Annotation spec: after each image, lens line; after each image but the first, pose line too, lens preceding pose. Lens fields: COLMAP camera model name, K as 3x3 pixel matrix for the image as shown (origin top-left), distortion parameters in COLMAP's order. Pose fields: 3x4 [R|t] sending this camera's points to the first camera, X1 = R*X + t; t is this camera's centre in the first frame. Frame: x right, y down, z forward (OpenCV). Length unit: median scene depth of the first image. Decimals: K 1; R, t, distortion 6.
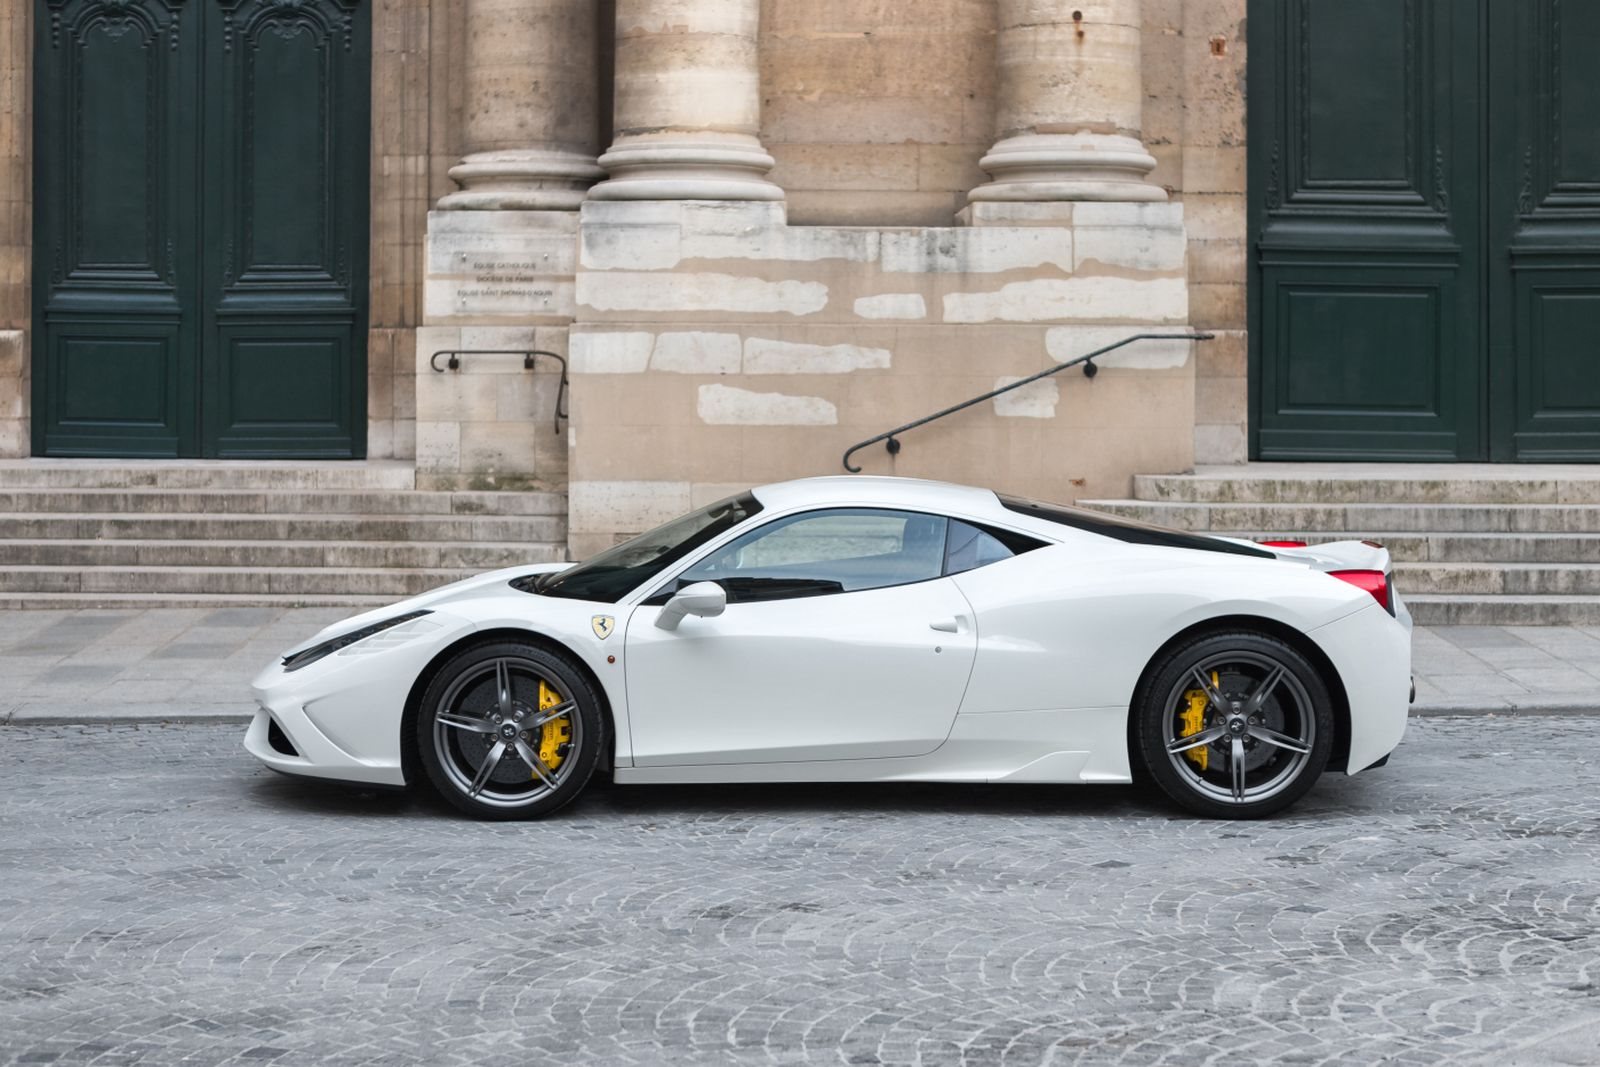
lens RADIAL K [[2744.8, 0, 765.9], [0, 2744.8, 452.9], [0, 0, 1]] dist [-0.045731, -0.078886]
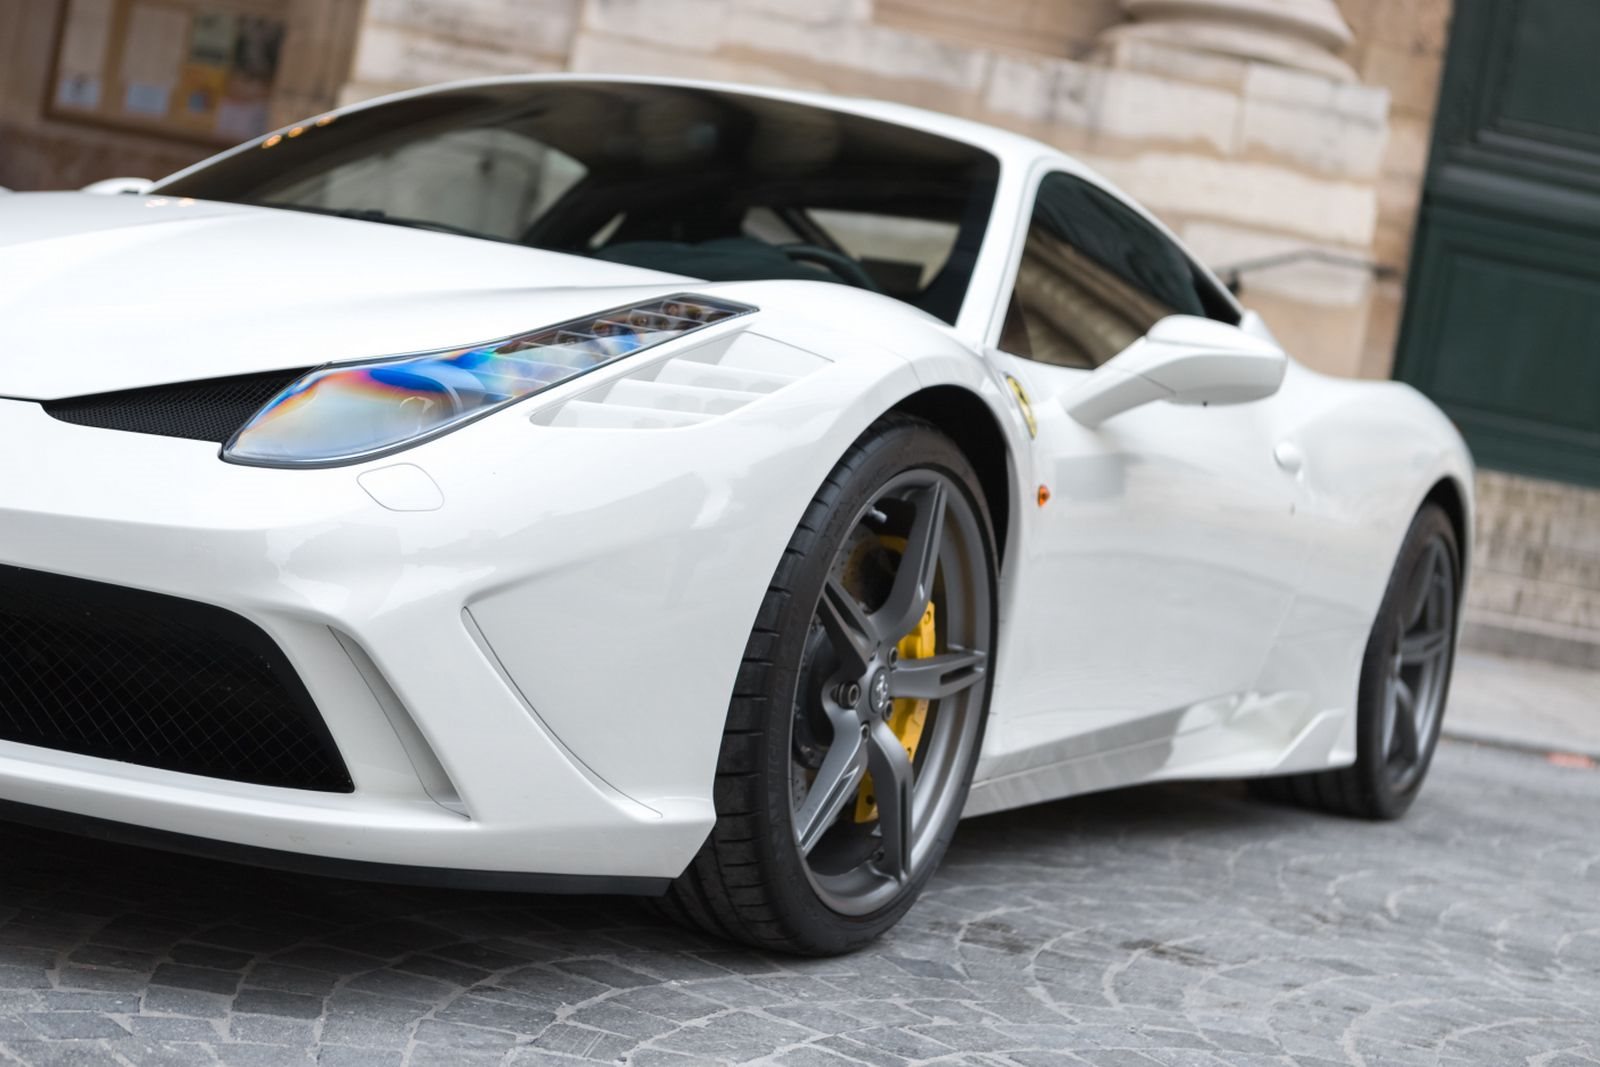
lens RADIAL K [[2545.6, 0, 800.0], [0, 2545.6, 533.5], [0, 0, 1]] dist [-0.037013, -0.101315]
pose [[0.982276, 0.164113, 0.090558, -0.079516], [-0.164351, 0.986390, -0.004882, 0.093054], [-0.090127, -0.010088, 0.995879, 0.500467]]
